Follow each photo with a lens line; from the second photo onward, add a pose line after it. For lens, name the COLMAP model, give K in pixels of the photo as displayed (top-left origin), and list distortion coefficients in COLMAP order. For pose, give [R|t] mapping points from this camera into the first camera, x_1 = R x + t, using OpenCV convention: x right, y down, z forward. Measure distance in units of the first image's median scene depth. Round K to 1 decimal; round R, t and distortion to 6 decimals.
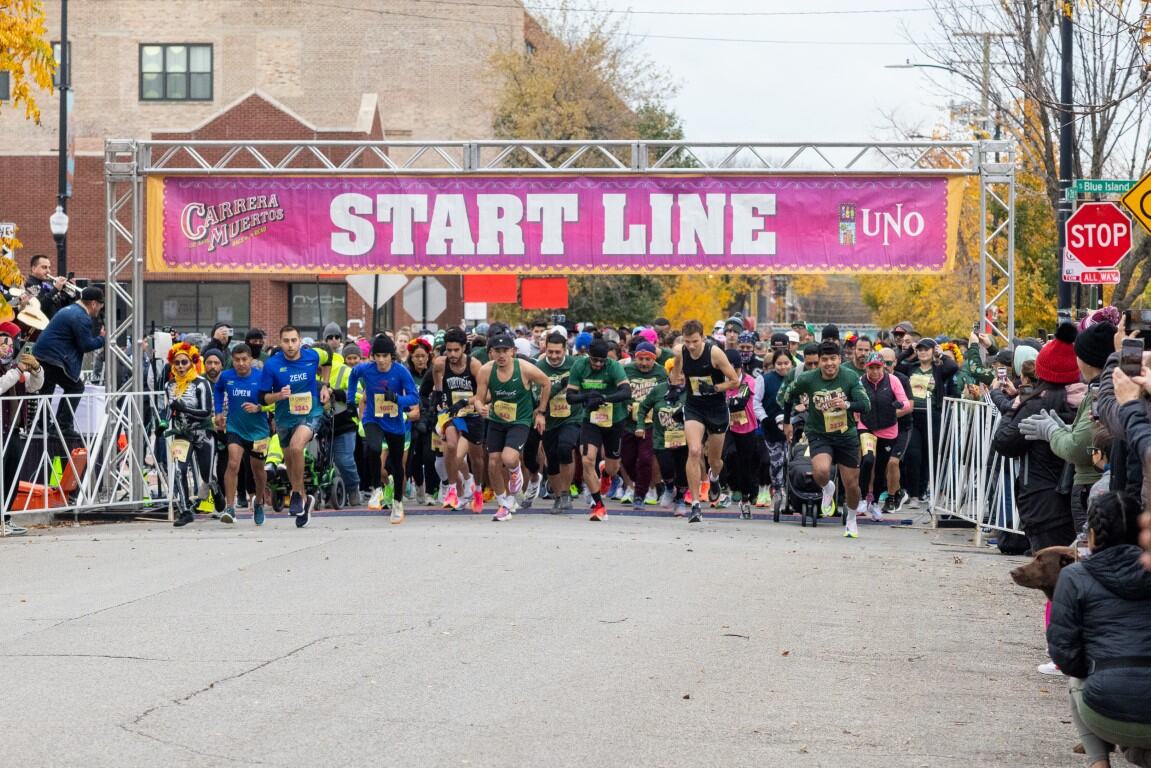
lens RADIAL K [[4438.4, 0, 576.3], [0, 4438.4, 386.4], [0, 0, 1]] dist [-0.042655, 3.995414]
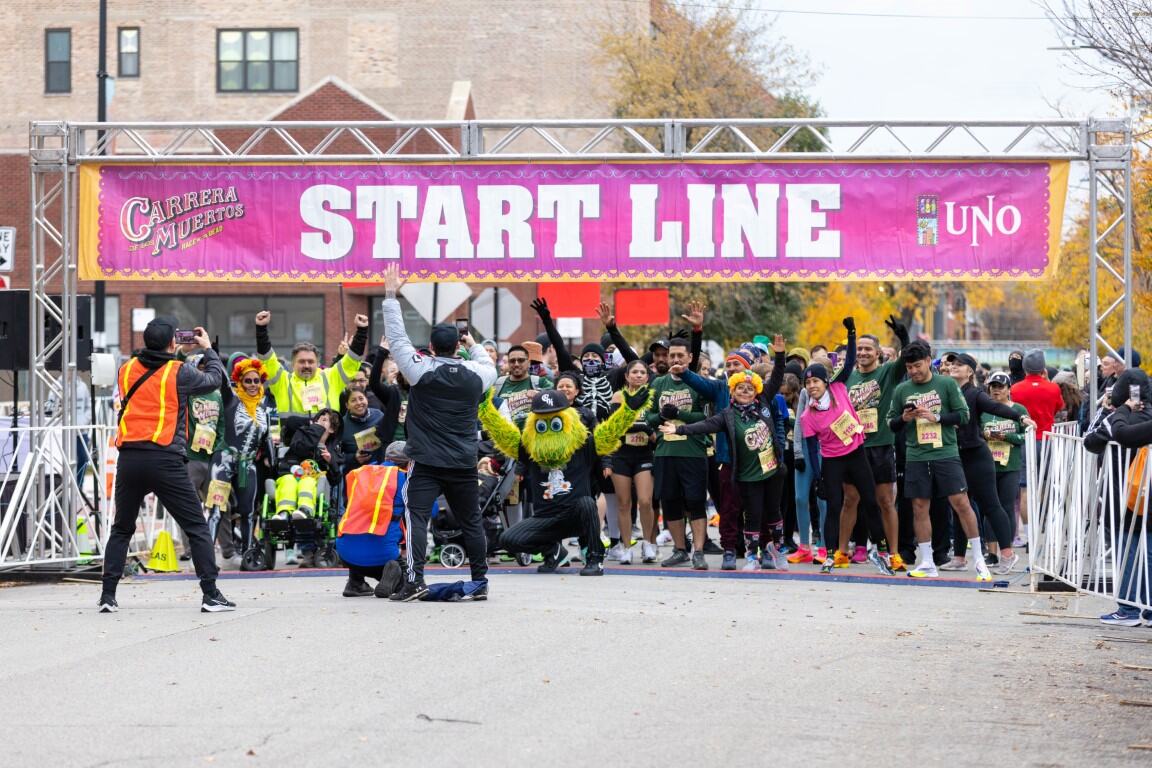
lens RADIAL K [[4676.8, 0, 679.8], [0, 4676.8, 383.2], [0, 0, 1]] dist [-0.125584, -0.463744]
pose [[0.999628, -0.001252, -0.027263, 0.038621], [0.001098, 0.999983, -0.005663, -0.001710], [0.027269, 0.005631, 0.999612, 0.136967]]
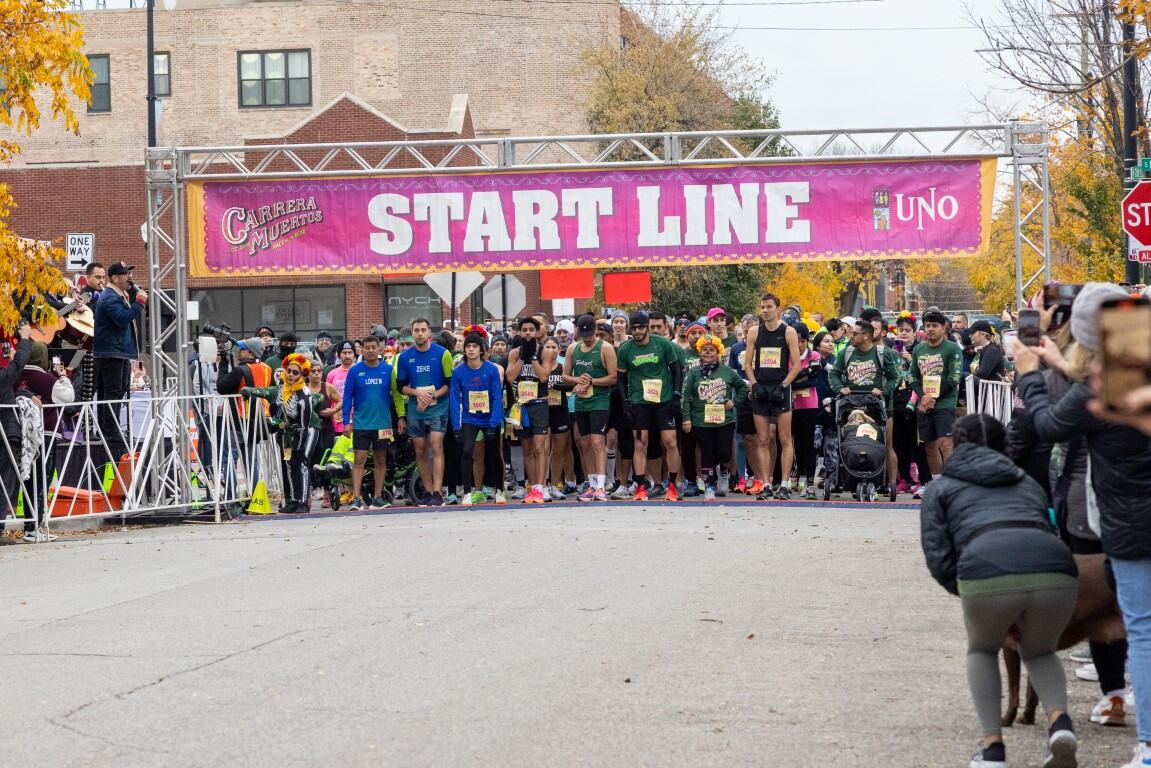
lens RADIAL K [[4454.0, 0, 487.8], [0, 4454.0, 384.2], [0, 0, 1]] dist [0.025165, 1.796518]
pose [[0.997921, -0.026795, -0.058608, 0.030123], [0.026783, 0.999641, -0.001006, 0.001440], [0.058614, -0.000566, 0.998281, -0.008939]]
